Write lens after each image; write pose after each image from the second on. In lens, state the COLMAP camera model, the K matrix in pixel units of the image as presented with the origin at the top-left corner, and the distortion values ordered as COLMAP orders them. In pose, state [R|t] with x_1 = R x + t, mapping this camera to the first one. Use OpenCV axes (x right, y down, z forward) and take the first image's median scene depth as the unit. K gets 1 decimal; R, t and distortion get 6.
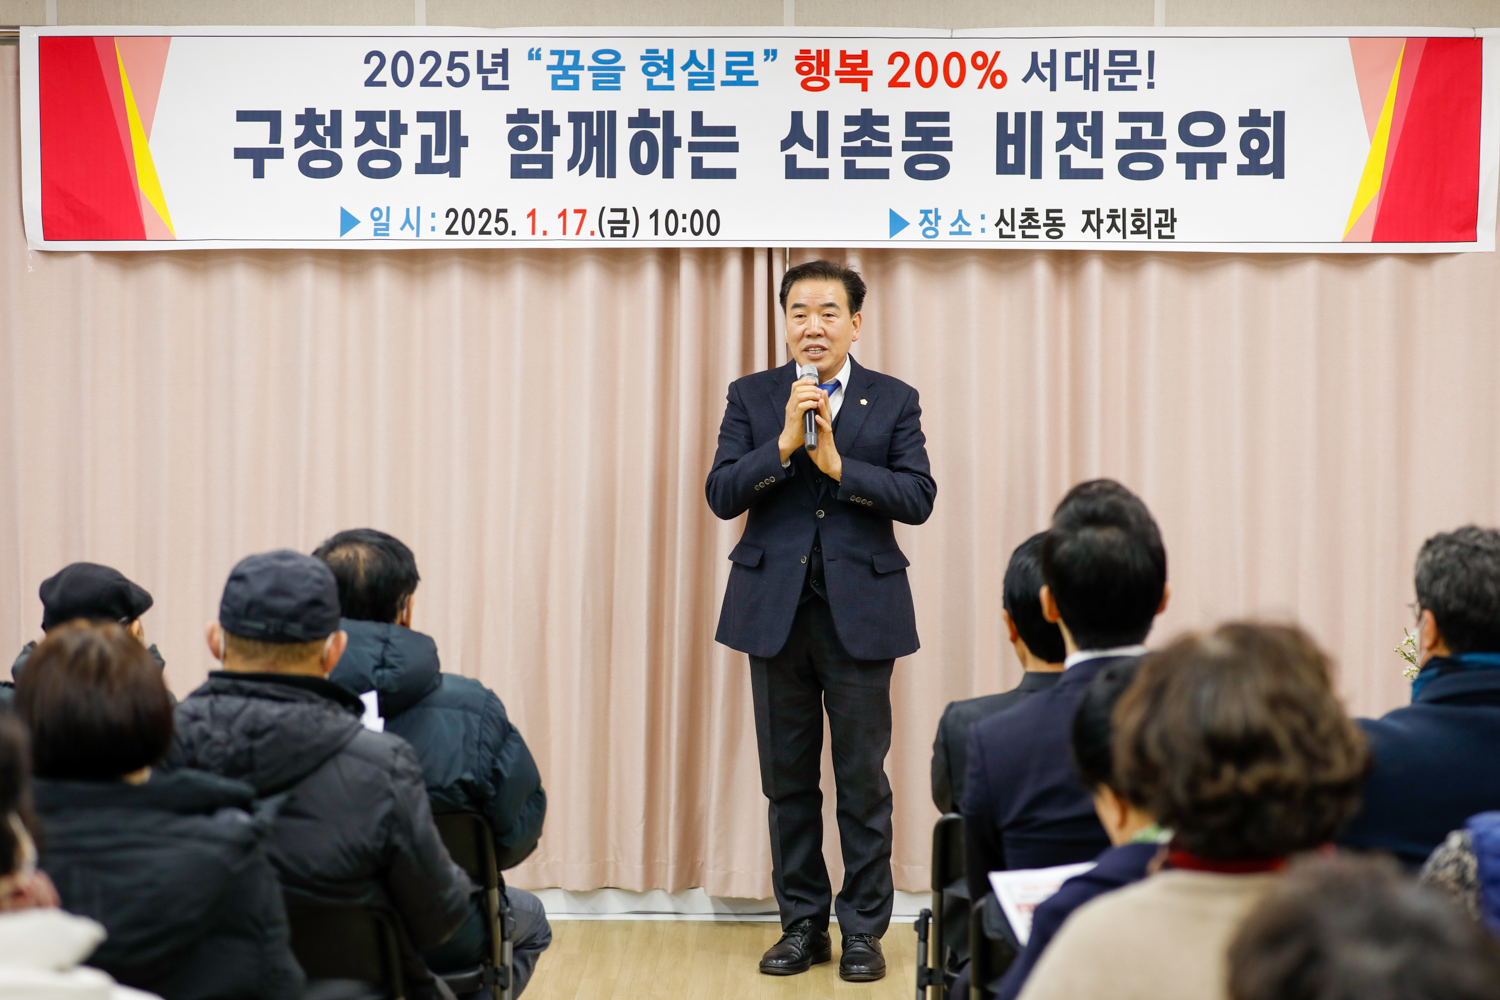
lens RADIAL K [[3024.7, 0, 729.1], [0, 3024.7, 532.2], [0, 0, 1]] dist [-0.007263, 0.000000]
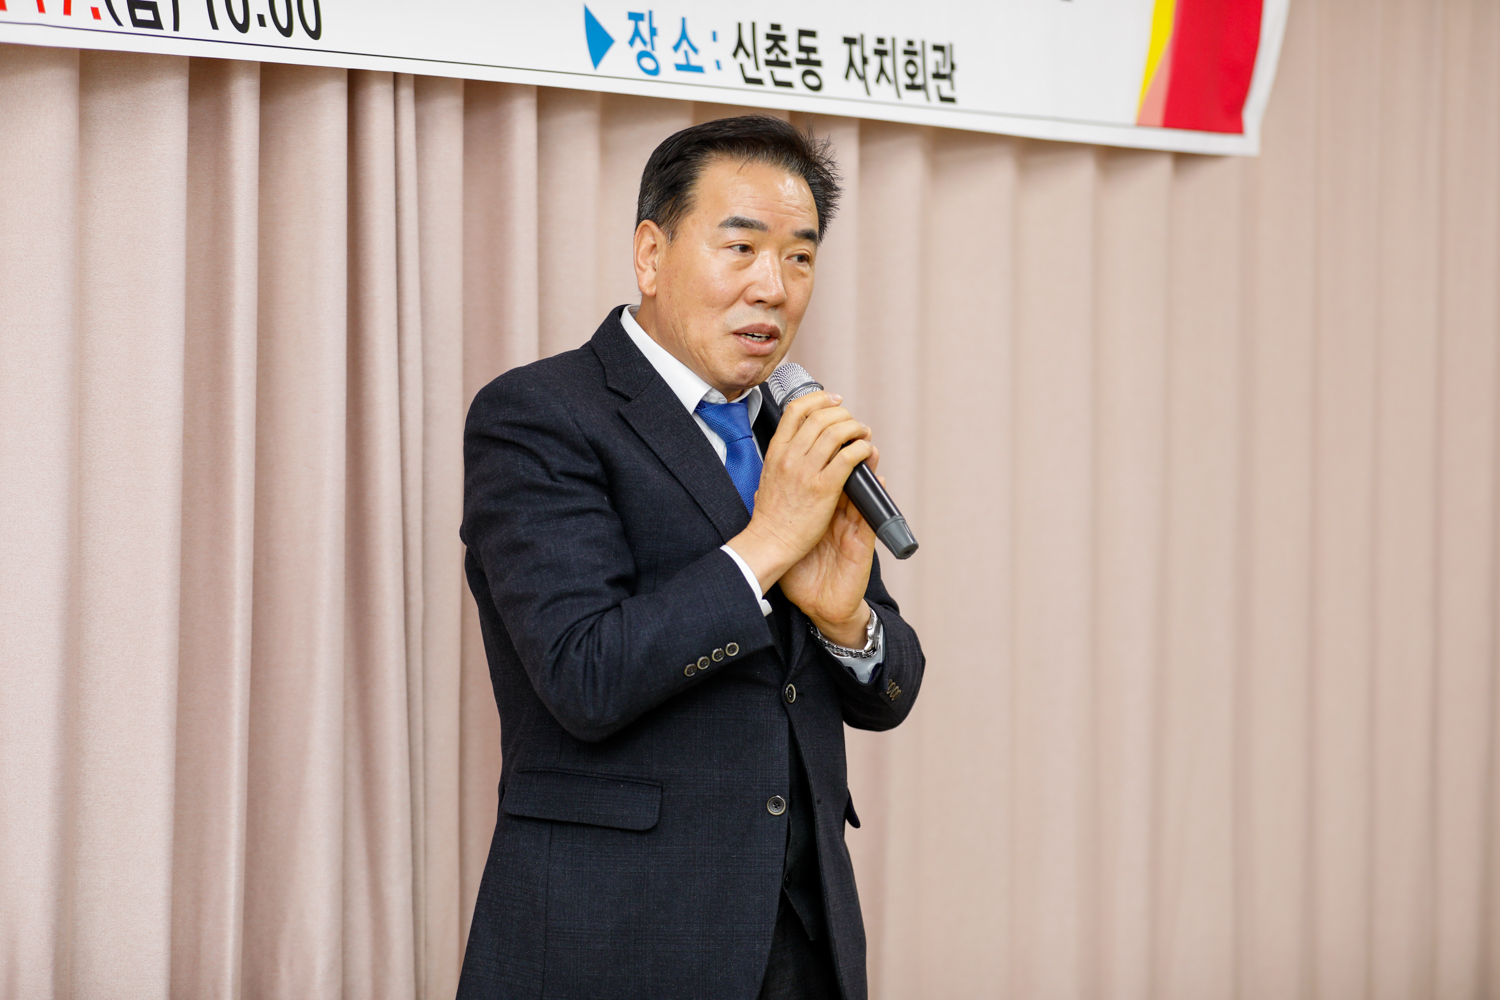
lens RADIAL K [[3926.3, 0, 745.1], [0, 3926.3, 498.6], [0, 0, 1]] dist [0.005273, 0.000000]
pose [[0.616115, -0.027995, 0.787159, -0.397042], [0.011582, 0.999582, 0.026484, -0.048341], [-0.787571, -0.007200, 0.616182, 0.618290]]
